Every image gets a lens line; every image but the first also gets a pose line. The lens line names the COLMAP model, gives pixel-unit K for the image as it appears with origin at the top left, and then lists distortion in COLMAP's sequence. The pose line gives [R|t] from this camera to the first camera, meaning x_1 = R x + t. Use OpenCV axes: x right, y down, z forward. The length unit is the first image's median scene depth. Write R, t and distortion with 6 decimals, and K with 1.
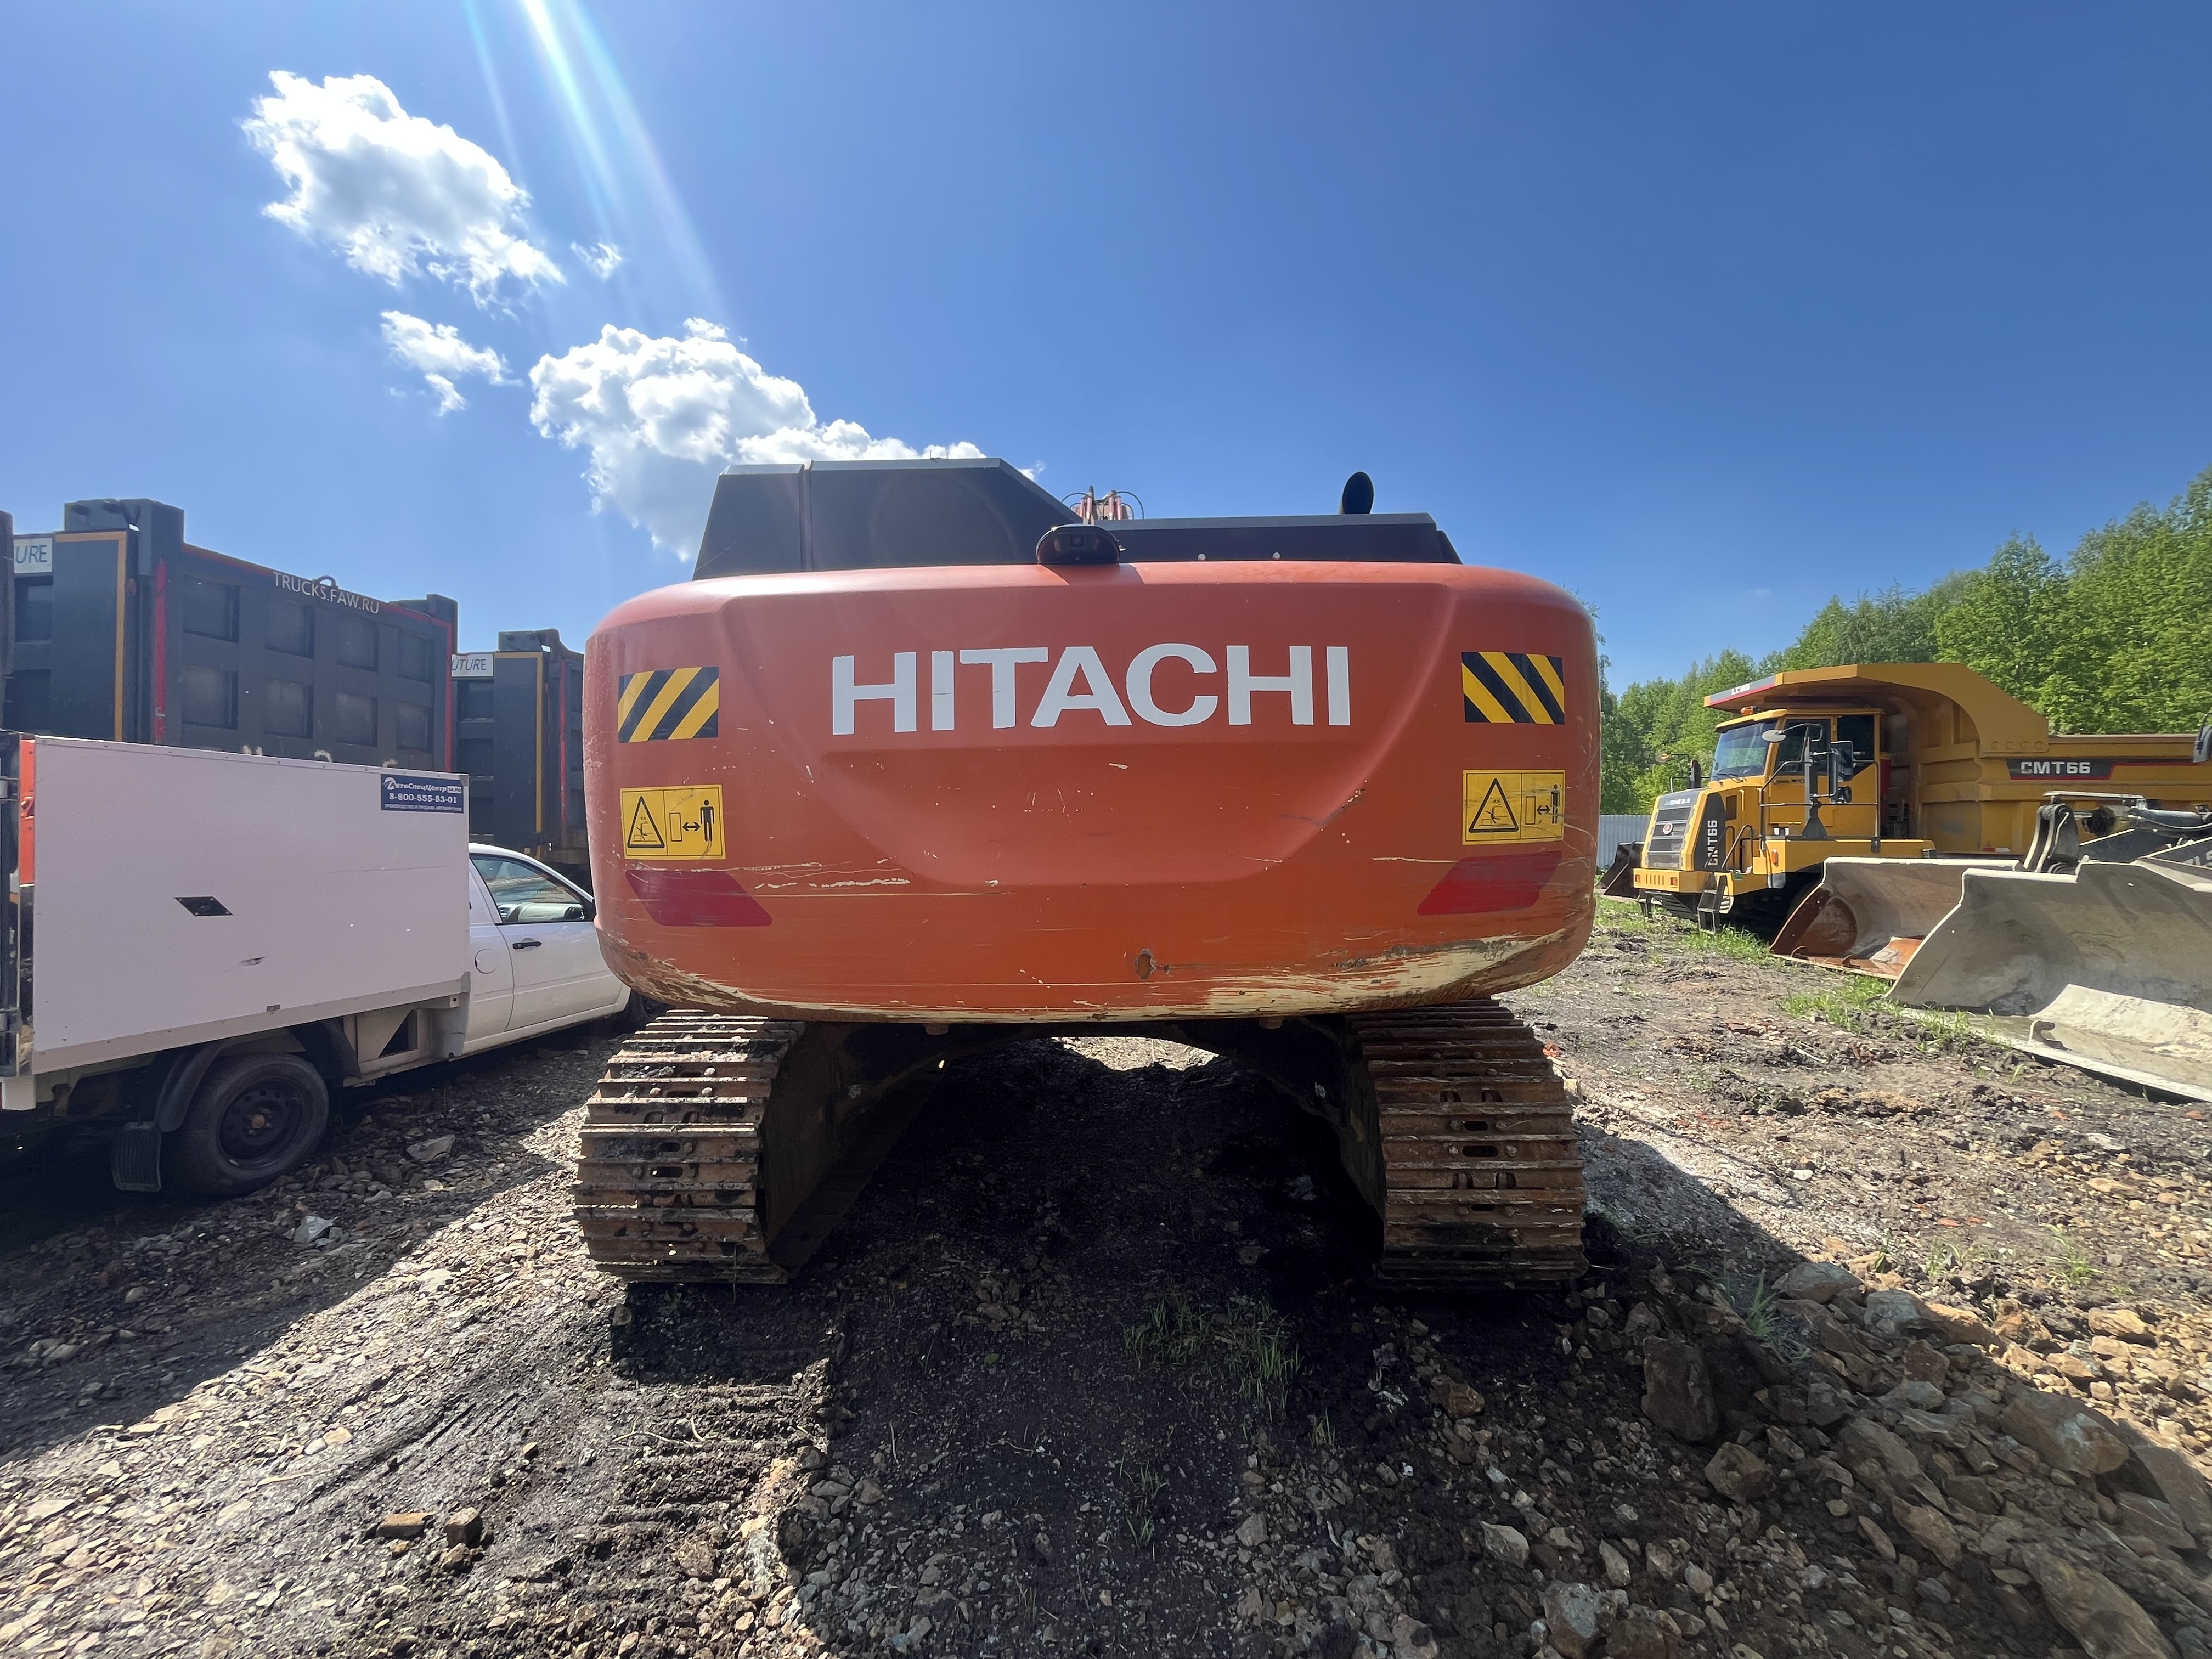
lens RADIAL K [[901.1, 0, 1110.2], [0, 901.1, 835.2], [0, 0, 1]] dist [0.001468, 0.000366]
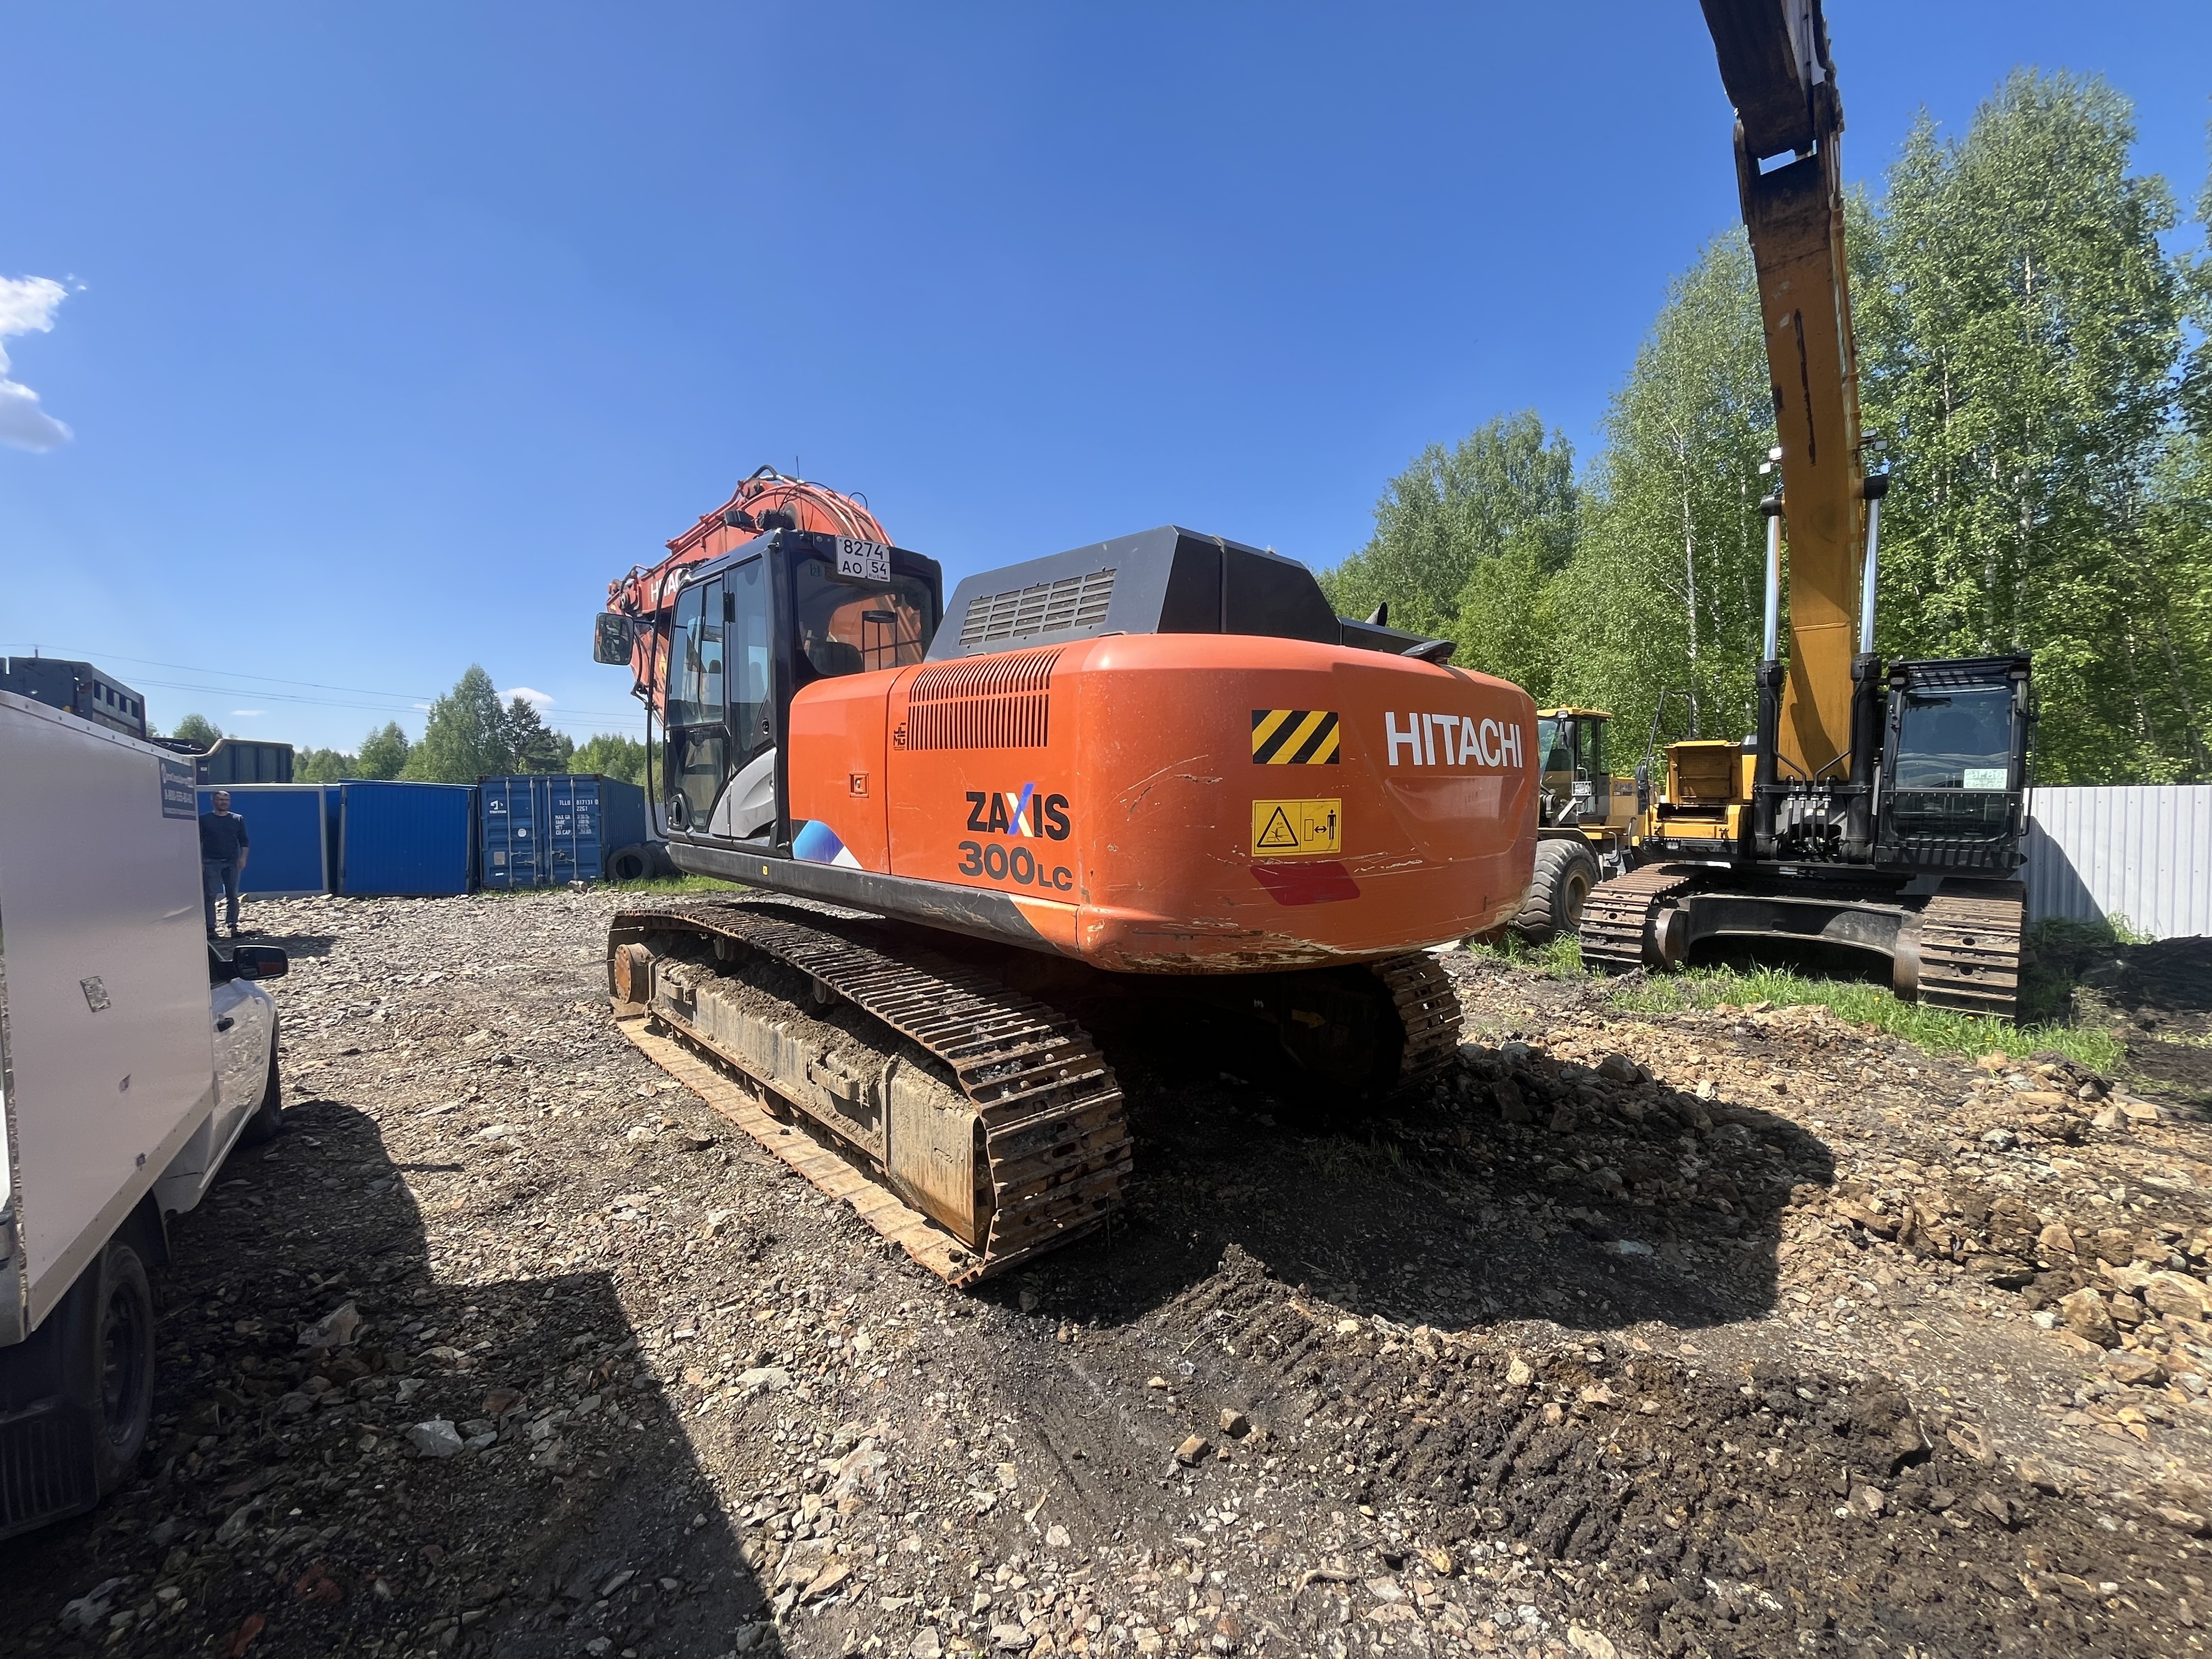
lens RADIAL K [[898.6, 0, 1106.0], [0, 898.6, 829.5], [0, 0, 1]] dist [-0.000354, 0.000002]
pose [[0.705760, -0.022215, 0.708103, -1.591424], [0.015813, 0.999753, 0.015603, -0.034046], [-0.708275, 0.000185, 0.705937, 0.272502]]
